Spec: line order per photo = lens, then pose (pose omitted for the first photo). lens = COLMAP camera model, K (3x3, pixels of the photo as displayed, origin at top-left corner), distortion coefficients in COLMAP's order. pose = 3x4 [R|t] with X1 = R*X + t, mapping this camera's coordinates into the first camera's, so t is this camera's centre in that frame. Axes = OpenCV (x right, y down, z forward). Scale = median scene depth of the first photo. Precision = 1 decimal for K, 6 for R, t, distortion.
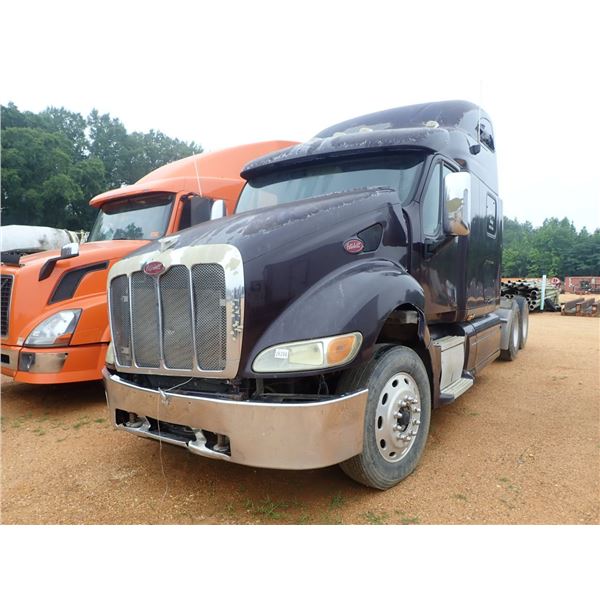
lens RADIAL K [[449.8, 0, 300.5], [0, 449.8, 301.7], [0, 0, 1]] dist [-0.017563, 0.008160]
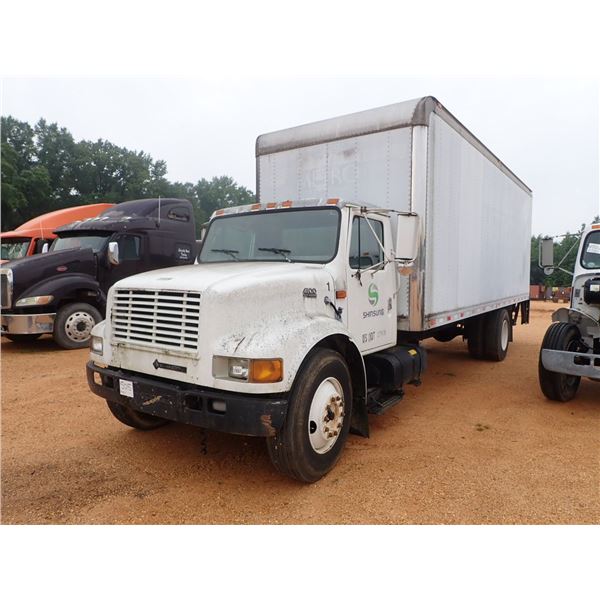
lens RADIAL K [[449.8, 0, 298.5], [0, 449.8, 305.3], [0, 0, 1]] dist [-0.017563, 0.008160]
pose [[0.996845, 0.012638, 0.078363, 0.060824], [-0.012215, 0.999908, -0.005882, 0.004874], [-0.078431, 0.004906, 0.996908, -0.087464]]
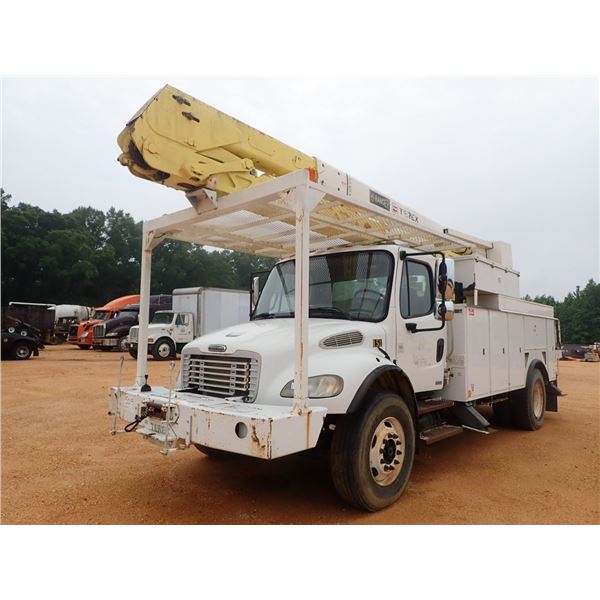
lens RADIAL K [[449.8, 0, 301.7], [0, 449.8, 296.2], [0, 0, 1]] dist [-0.017563, 0.008160]
pose [[0.999513, 0.022351, -0.021776, 0.155414], [-0.025224, 0.989529, -0.142113, 0.020122], [0.018371, 0.142593, 0.989611, -0.311537]]
